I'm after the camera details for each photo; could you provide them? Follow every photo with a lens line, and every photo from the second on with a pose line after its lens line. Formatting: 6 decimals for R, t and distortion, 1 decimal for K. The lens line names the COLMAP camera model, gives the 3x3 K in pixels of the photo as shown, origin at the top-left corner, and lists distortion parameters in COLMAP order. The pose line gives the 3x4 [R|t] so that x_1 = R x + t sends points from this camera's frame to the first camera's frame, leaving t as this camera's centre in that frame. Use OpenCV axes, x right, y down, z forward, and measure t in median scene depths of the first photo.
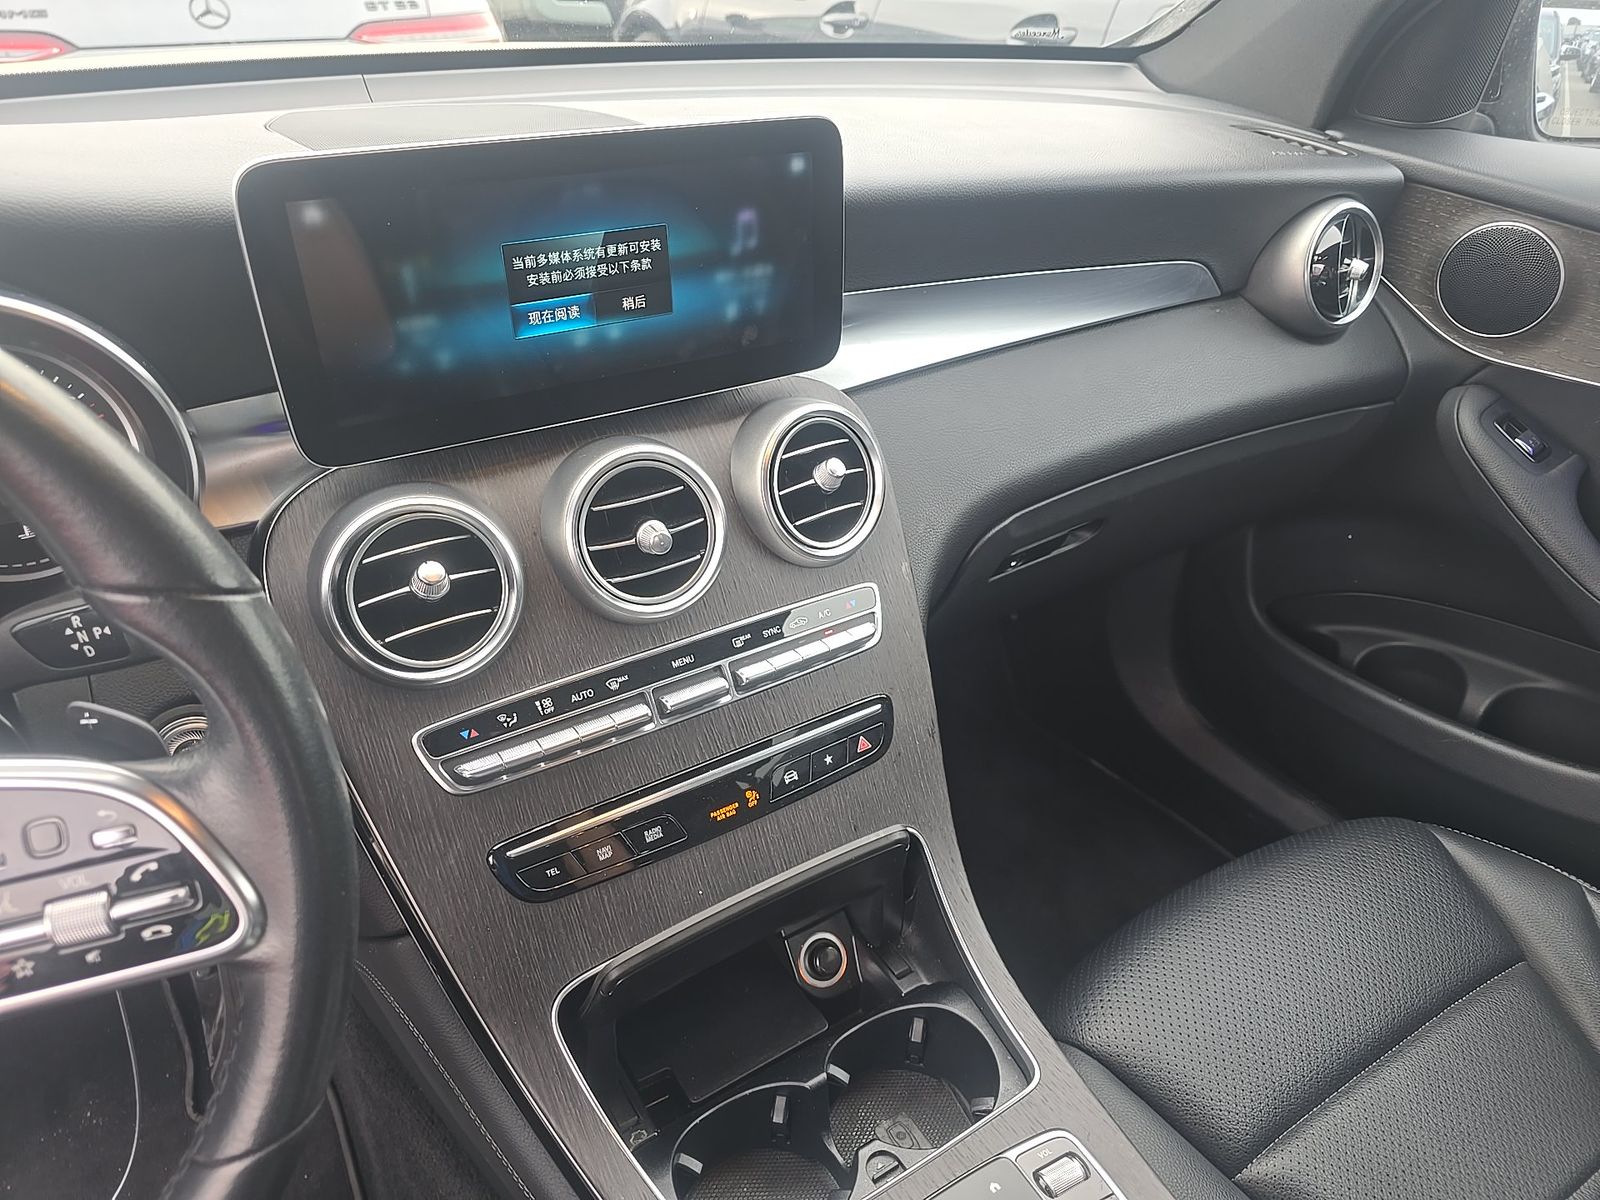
lens RADIAL K [[1084.1, 0, 800.0], [0, 1084.1, 600.0], [0, 0, 1]] dist [0.030130, -0.041716]
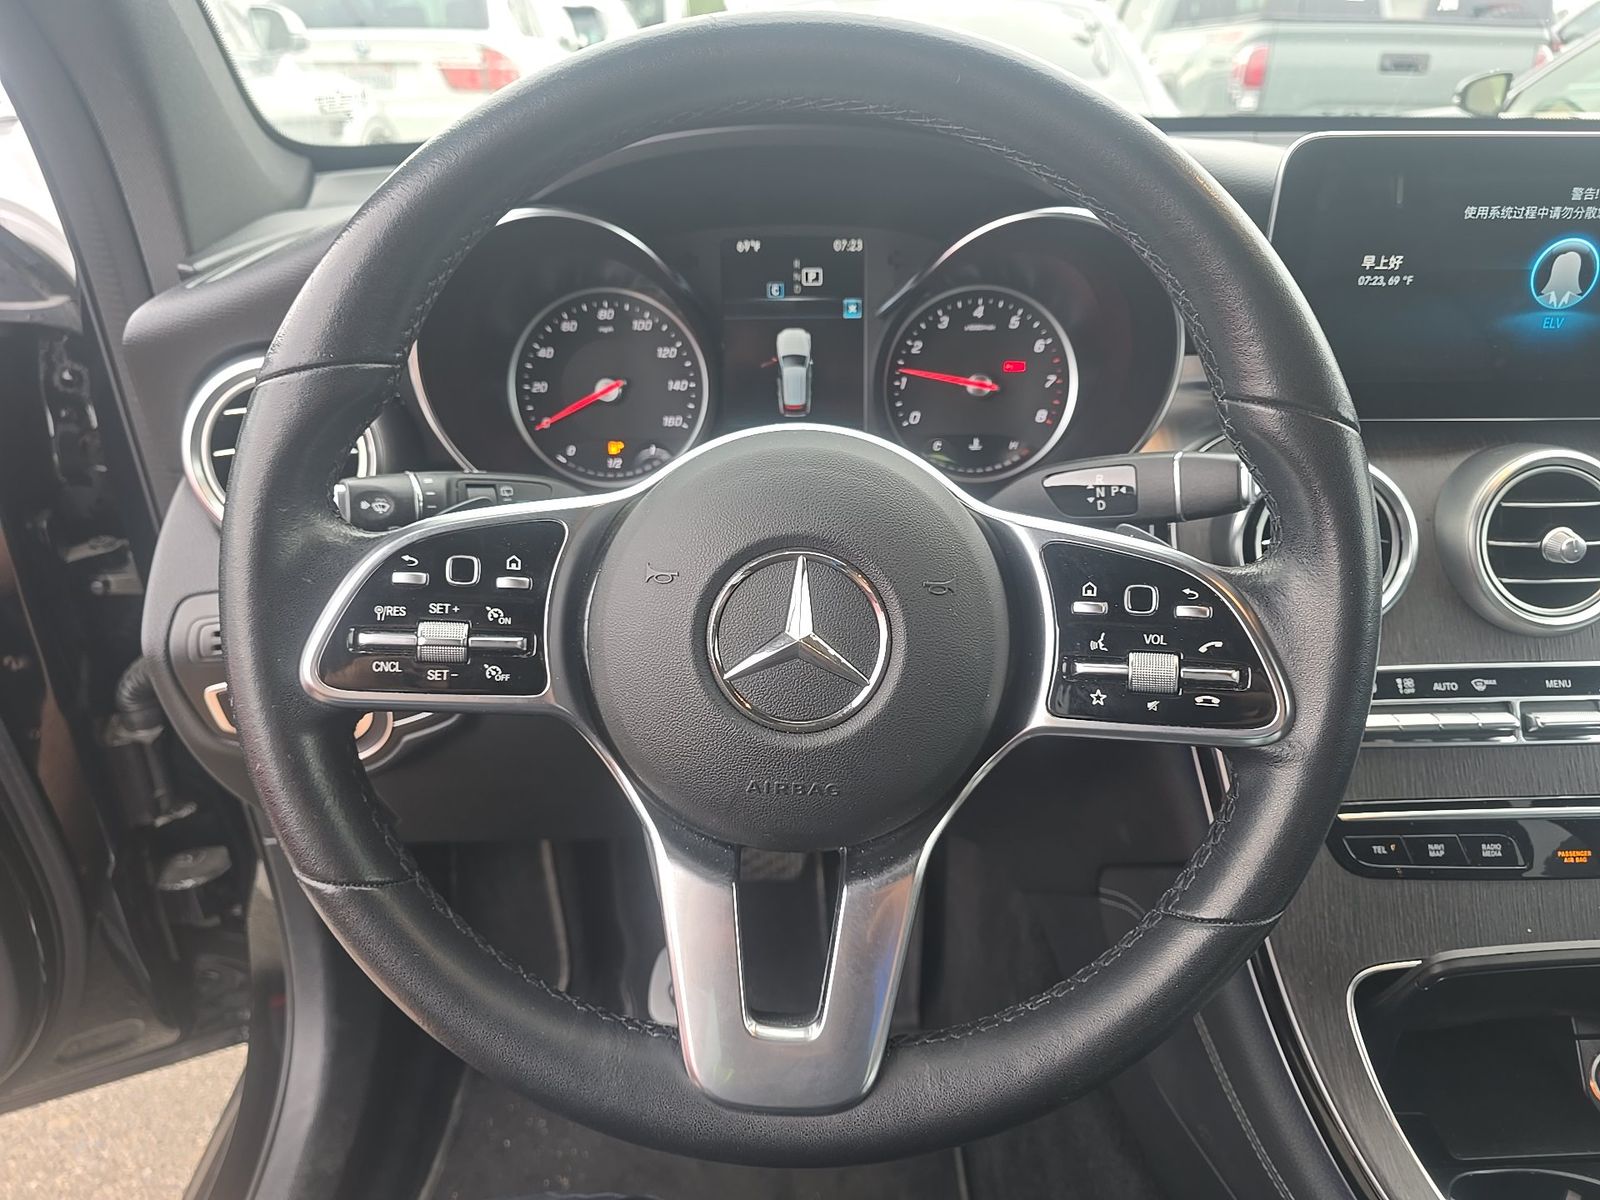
lens RADIAL K [[1084.1, 0, 800.0], [0, 1084.1, 600.0], [0, 0, 1]] dist [0.030130, -0.041716]
pose [[0.858553, 0.199936, -0.472135, -0.315569], [-0.256698, 0.964734, -0.058255, 0.275049], [0.443838, 0.171212, 0.879599, -0.171572]]
